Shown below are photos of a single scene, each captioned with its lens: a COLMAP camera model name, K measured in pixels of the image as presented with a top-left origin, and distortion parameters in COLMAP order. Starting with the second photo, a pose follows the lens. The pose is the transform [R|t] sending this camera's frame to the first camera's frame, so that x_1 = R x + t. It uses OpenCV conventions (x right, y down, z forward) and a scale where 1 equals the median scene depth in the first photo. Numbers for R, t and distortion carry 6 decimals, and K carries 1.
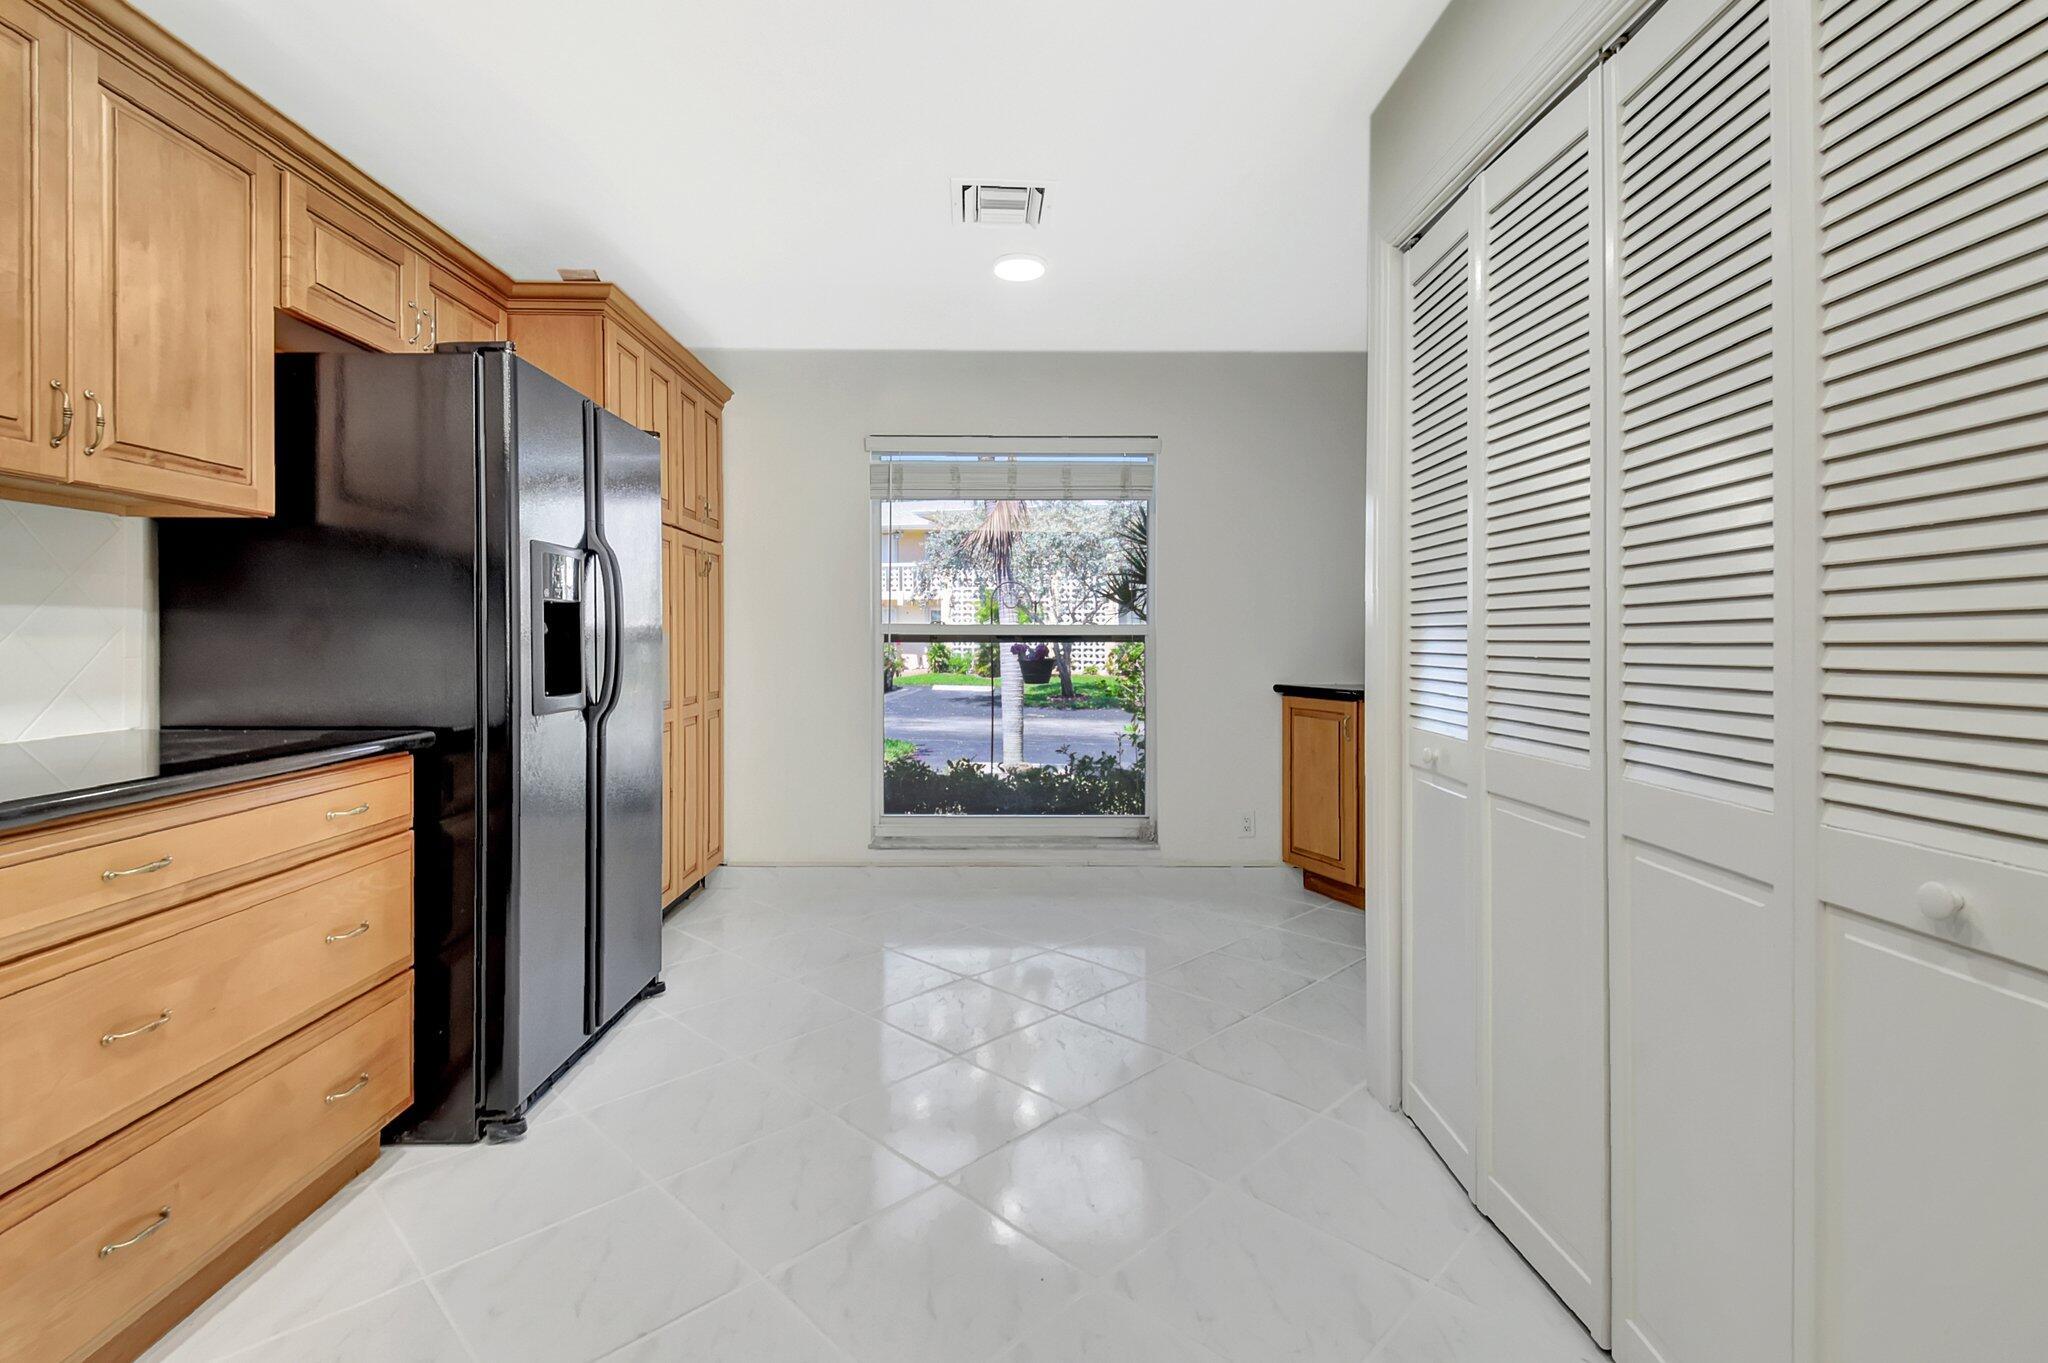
lens RADIAL K [[932.2, 0, 1053.1], [0, 932.2, 640.7], [0, 0, 1]] dist [-0.004594, -0.006700]
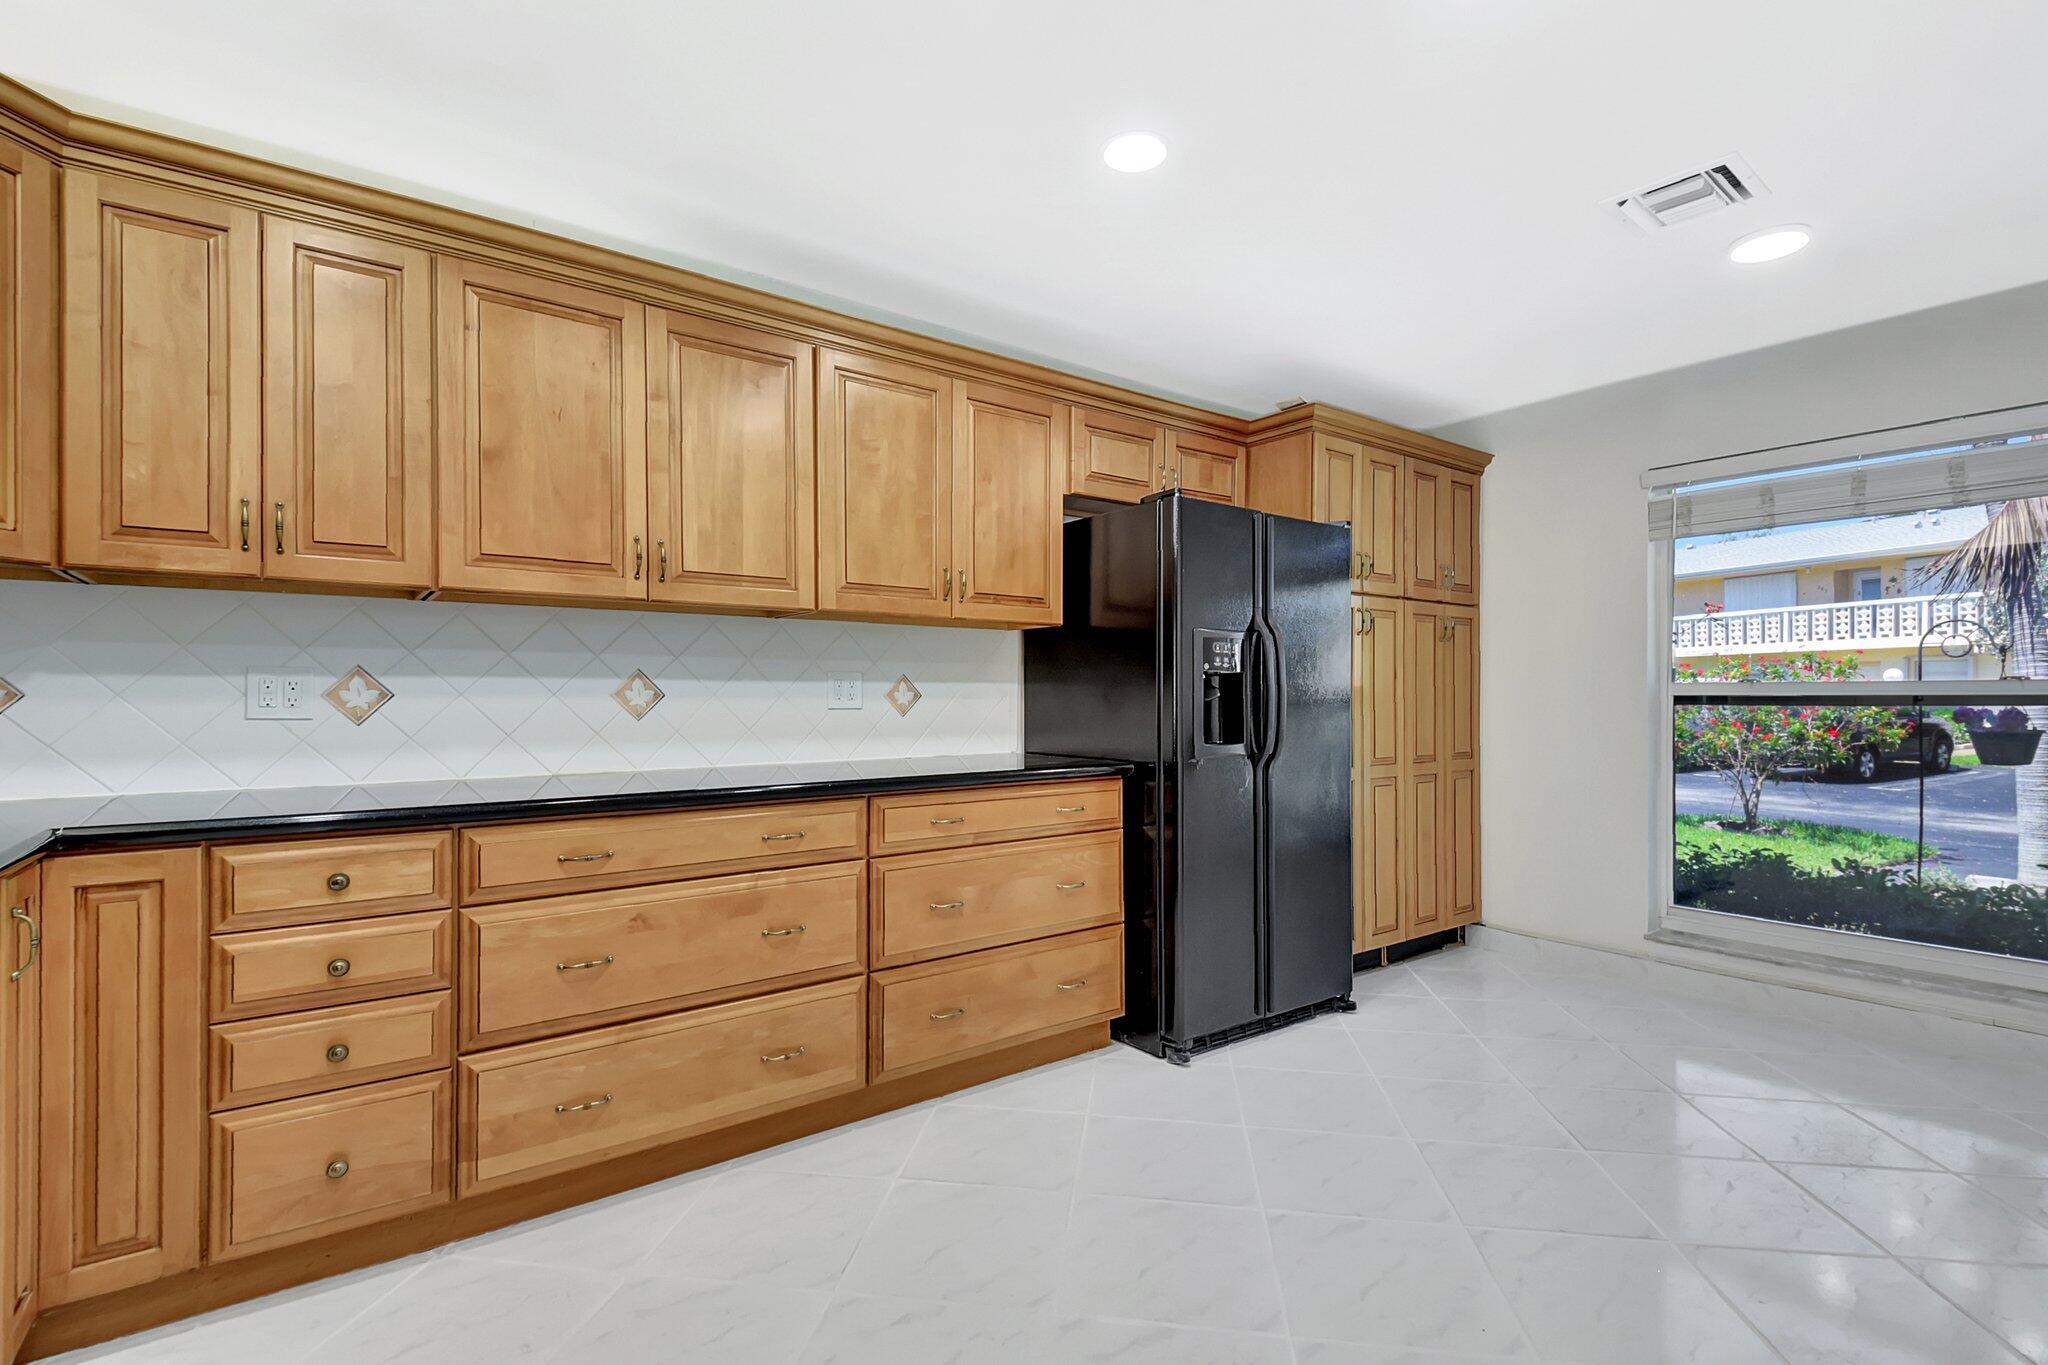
lens RADIAL K [[932.2, 0, 1008.2], [0, 932.2, 689.1], [0, 0, 1]] dist [-0.004594, -0.006700]
pose [[0.568321, -0.009902, -0.822748, 0.412445], [-0.001793, 0.999910, -0.013273, -0.000510], [0.822805, 0.009019, 0.568252, -0.000730]]
